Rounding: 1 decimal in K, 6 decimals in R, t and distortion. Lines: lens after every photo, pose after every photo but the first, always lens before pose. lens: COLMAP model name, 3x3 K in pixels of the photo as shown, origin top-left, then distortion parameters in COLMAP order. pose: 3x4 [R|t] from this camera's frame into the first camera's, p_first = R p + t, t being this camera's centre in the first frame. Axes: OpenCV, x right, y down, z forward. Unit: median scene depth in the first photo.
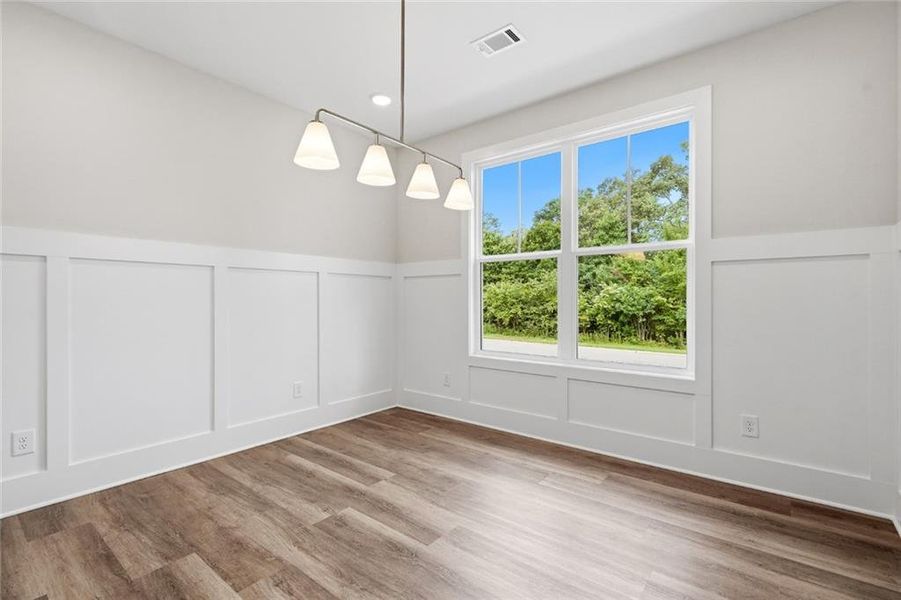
lens RADIAL K [[411.7, 0, 446.0], [0, 411.7, 298.7], [0, 0, 1]] dist [0.000441, 0.000064]
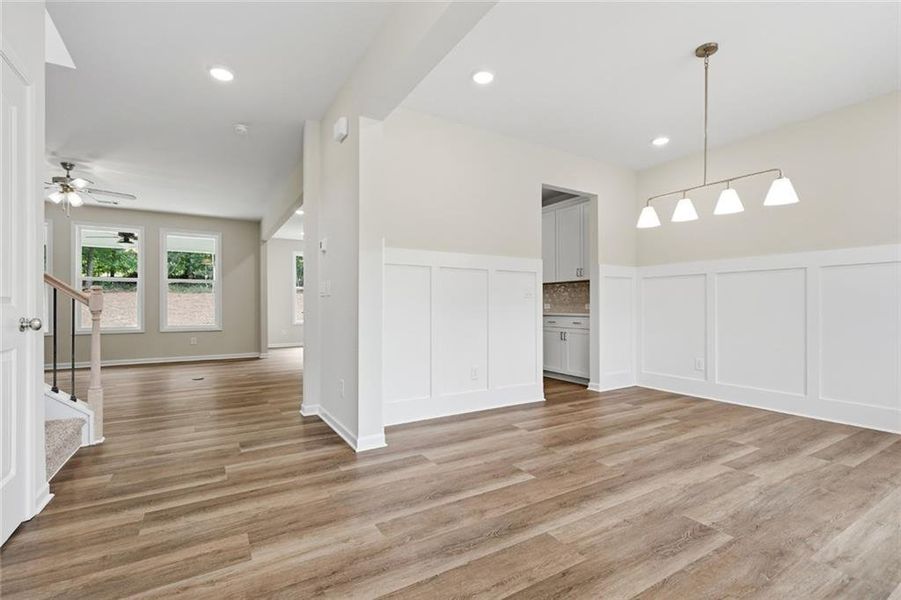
lens RADIAL K [[411.7, 0, 446.0], [0, 411.7, 298.7], [0, 0, 1]] dist [0.000441, 0.000064]
pose [[-0.348539, -0.014631, -0.937180, 1.356694], [0.008892, 0.999782, -0.018916, 0.044883], [0.937252, -0.014926, -0.348333, 0.525282]]
